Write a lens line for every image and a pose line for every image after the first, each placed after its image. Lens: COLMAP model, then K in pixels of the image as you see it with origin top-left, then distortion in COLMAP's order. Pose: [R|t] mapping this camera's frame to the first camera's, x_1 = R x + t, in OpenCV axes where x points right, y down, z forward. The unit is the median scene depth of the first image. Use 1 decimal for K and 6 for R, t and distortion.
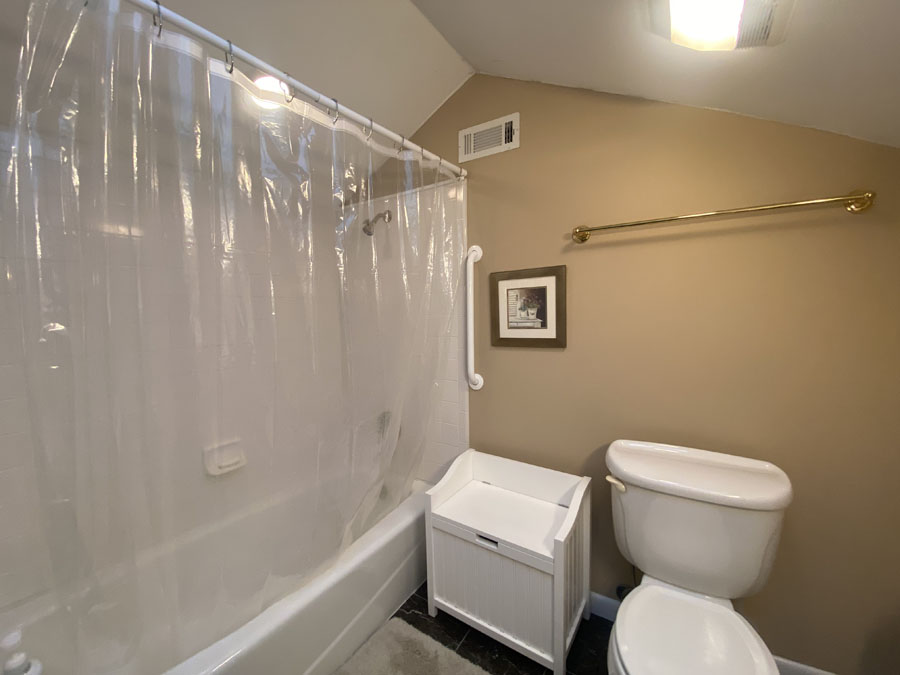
lens RADIAL K [[371.0, 0, 452.9], [0, 371.0, 335.0], [0, 0, 1]] dist [0.009176, -0.001364]
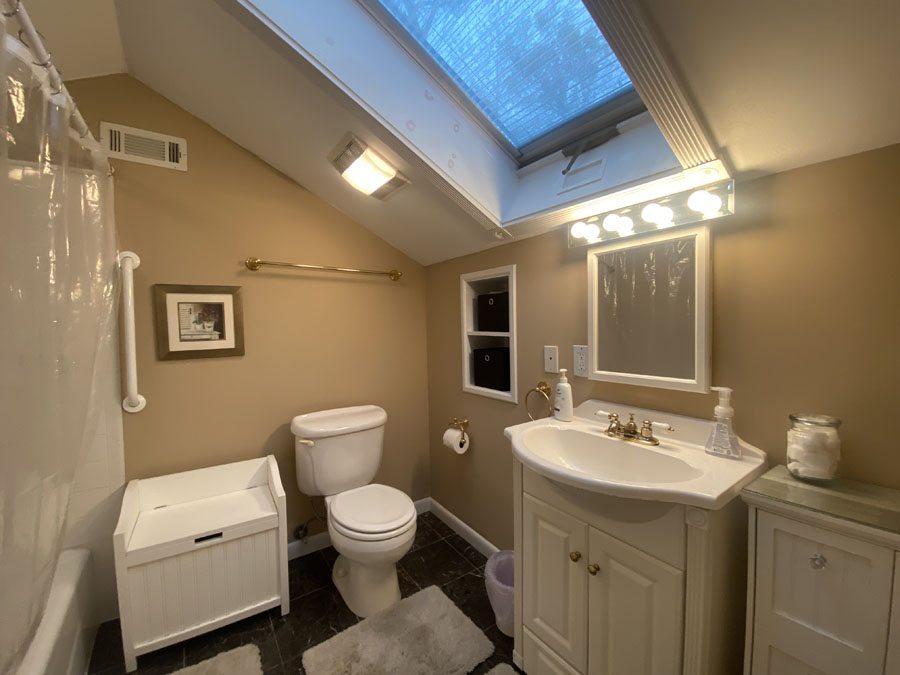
lens RADIAL K [[371.0, 0, 449.1], [0, 371.0, 340.8], [0, 0, 1]] dist [0.009176, -0.001364]
pose [[0.374426, -0.019400, 0.927054, -0.537277], [0.079996, 0.996729, -0.011451, 0.052912], [-0.923800, 0.078448, 0.374753, -0.060210]]
